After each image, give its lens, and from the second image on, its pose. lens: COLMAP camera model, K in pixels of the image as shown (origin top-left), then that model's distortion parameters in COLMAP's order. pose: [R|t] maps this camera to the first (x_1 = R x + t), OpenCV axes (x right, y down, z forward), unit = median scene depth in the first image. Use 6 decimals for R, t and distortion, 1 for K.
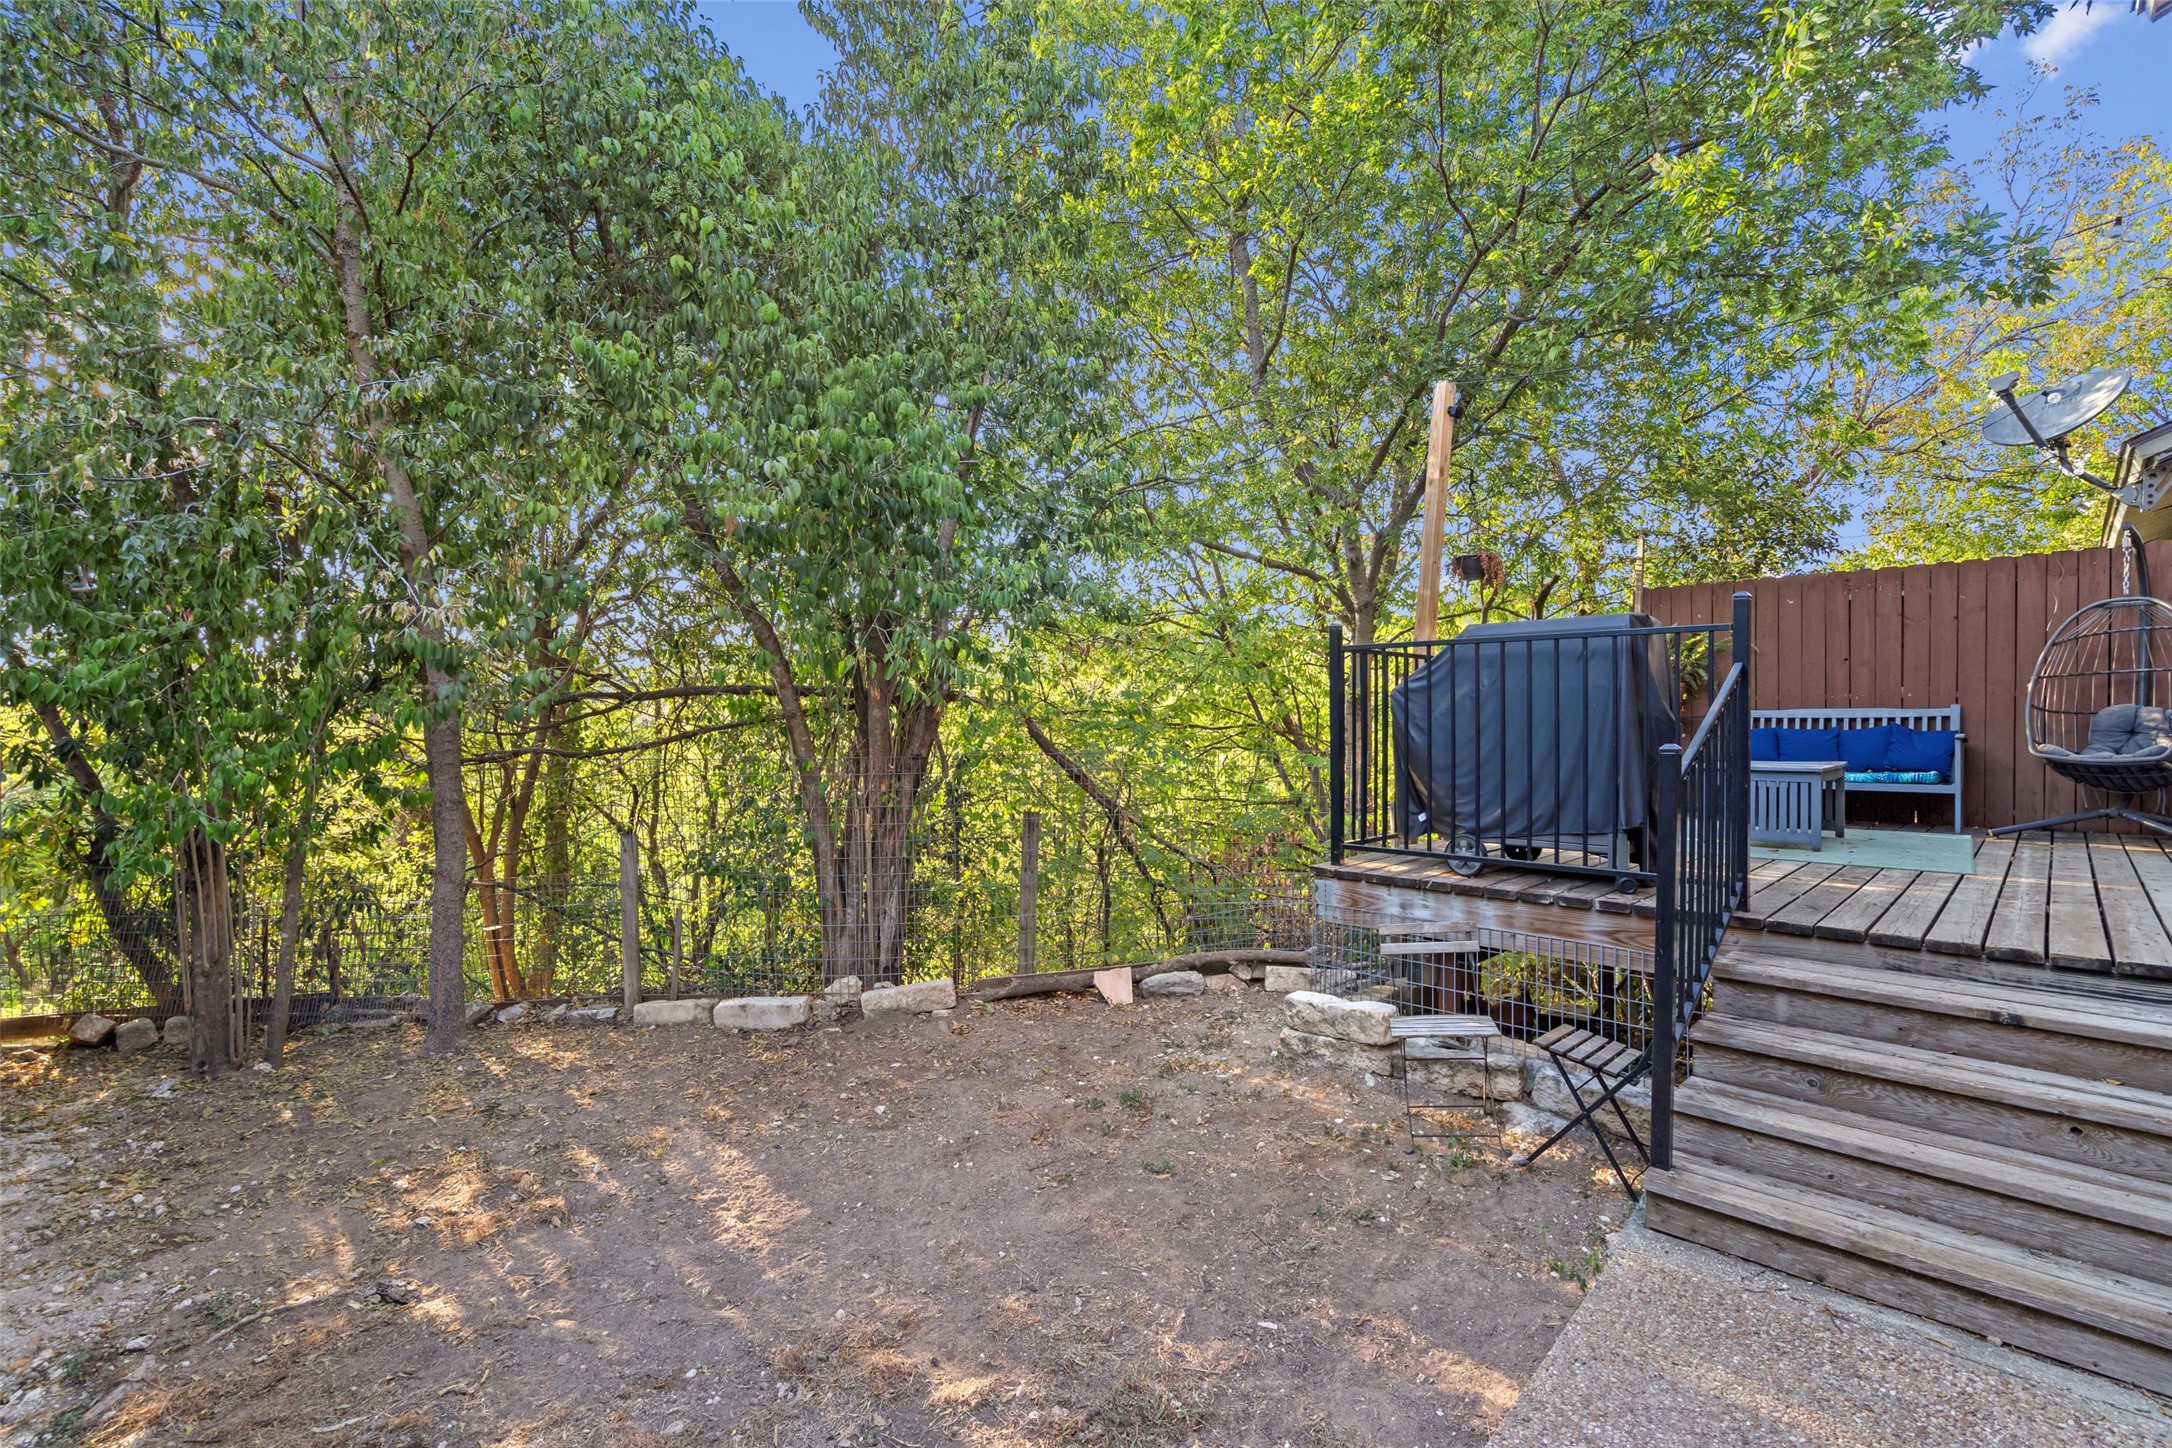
lens RADIAL K [[953.0, 0, 1081.9], [0, 953.0, 739.5], [0, 0, 1]] dist [-0.000358, 0.000515]
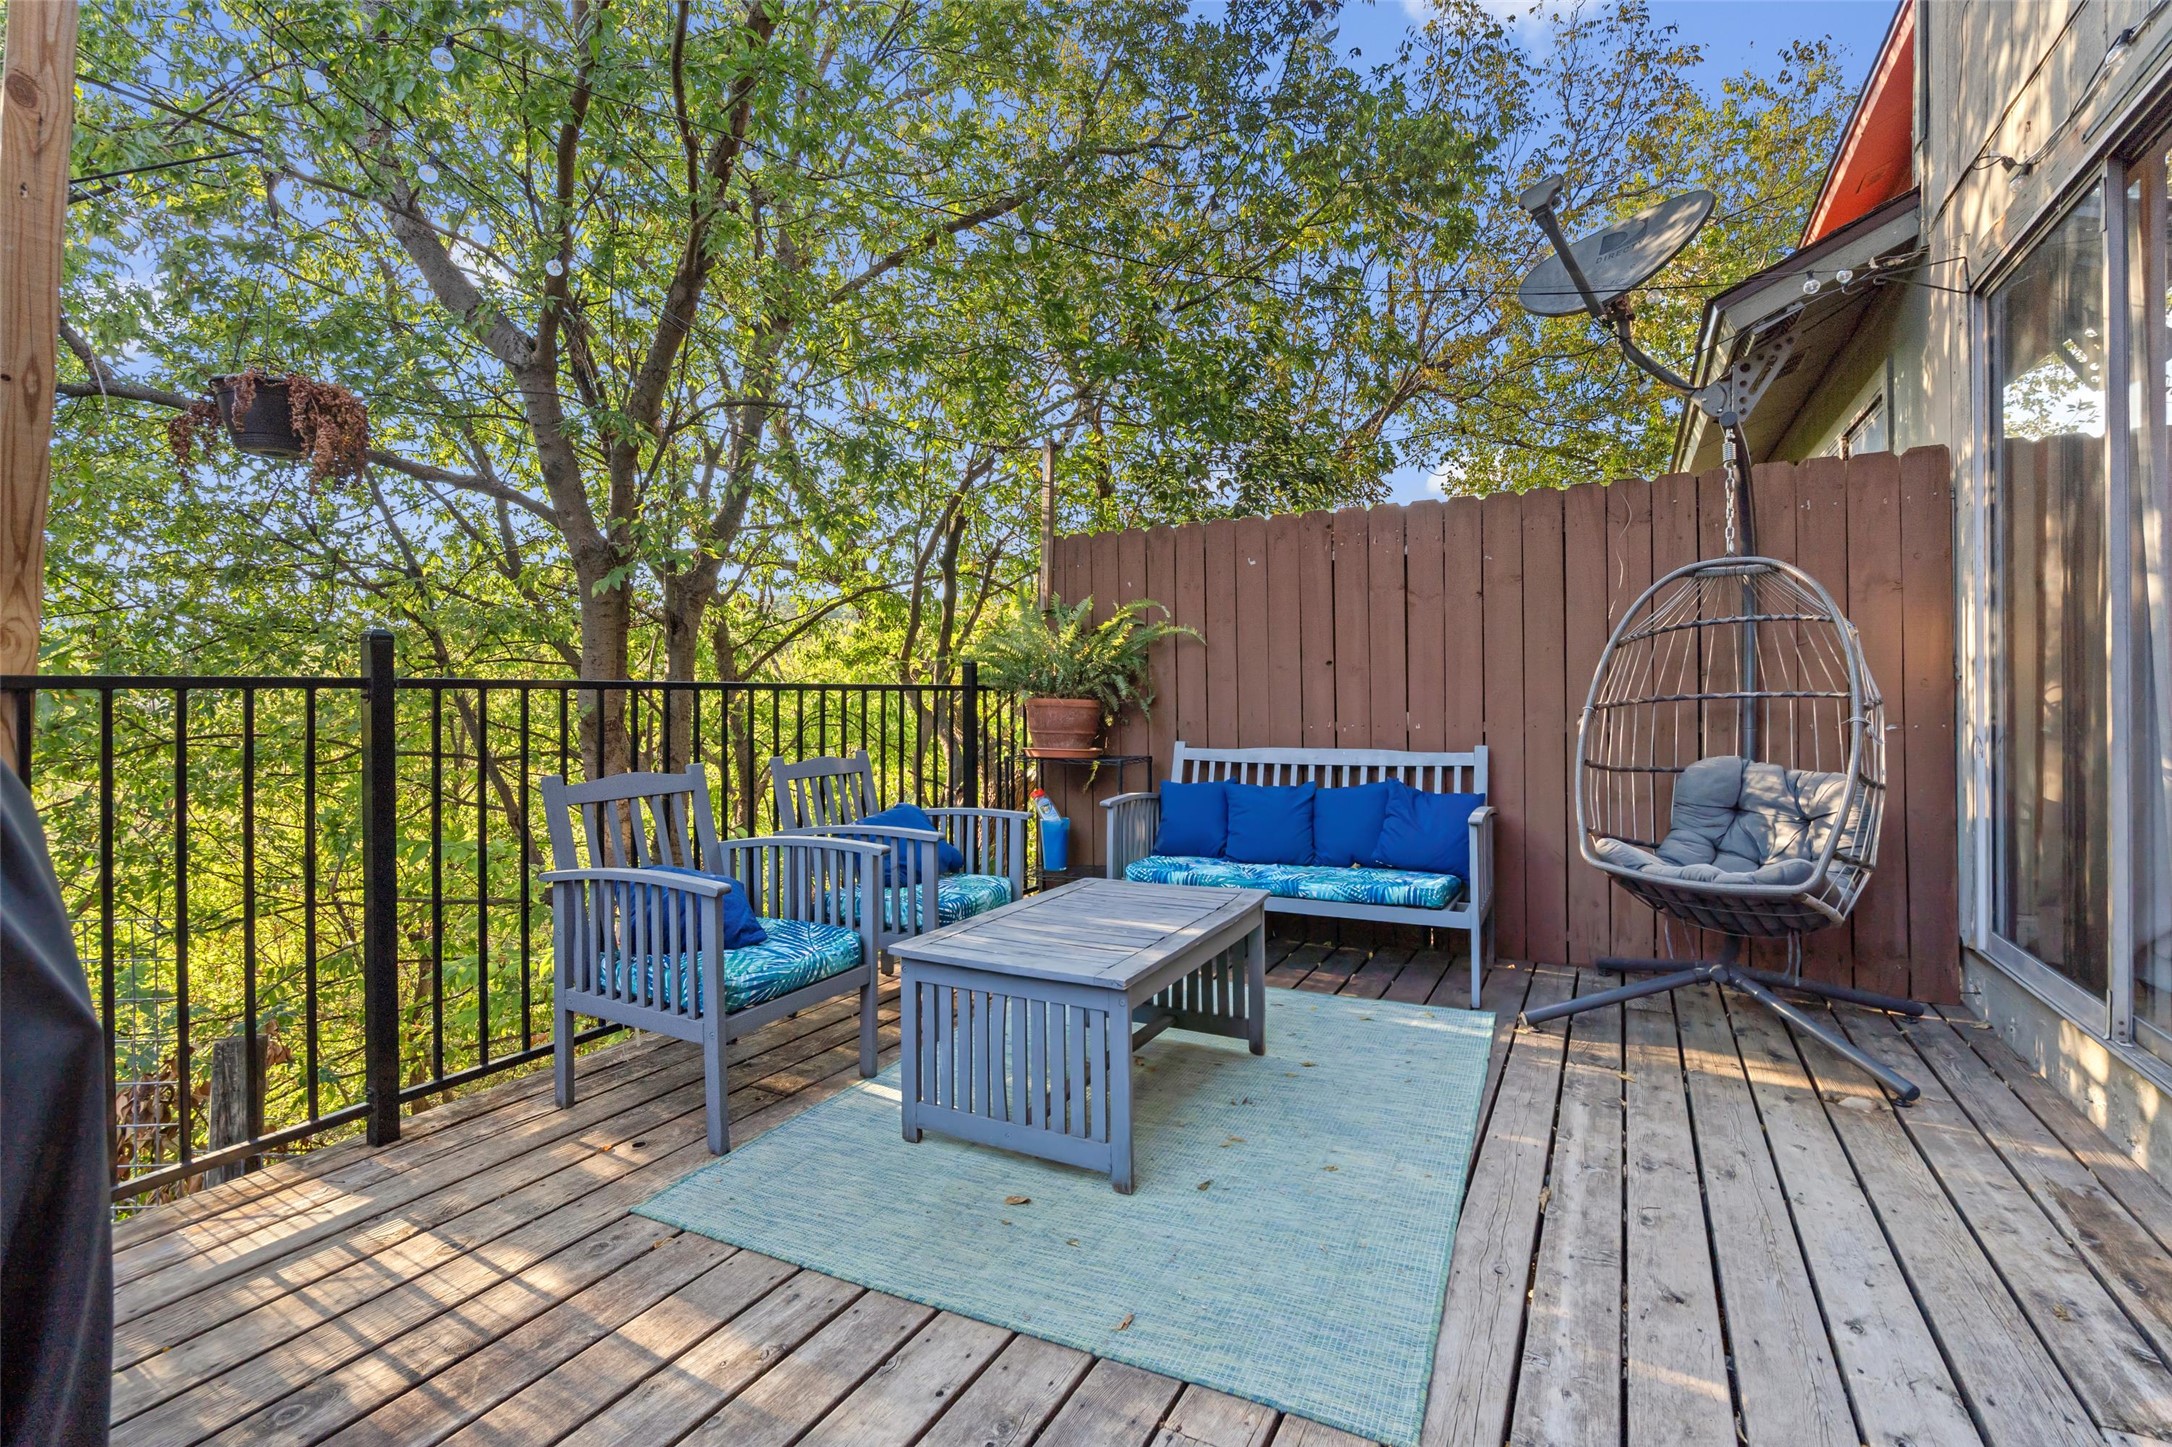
lens RADIAL K [[953.0, 0, 1081.8], [0, 953.0, 710.7], [0, 0, 1]] dist [-0.000358, 0.000515]
pose [[0.959254, -0.005746, 0.282486, 0.526600], [0.007916, 0.999947, -0.006540, -0.056131], [-0.282434, 0.008510, 0.959249, 0.520200]]
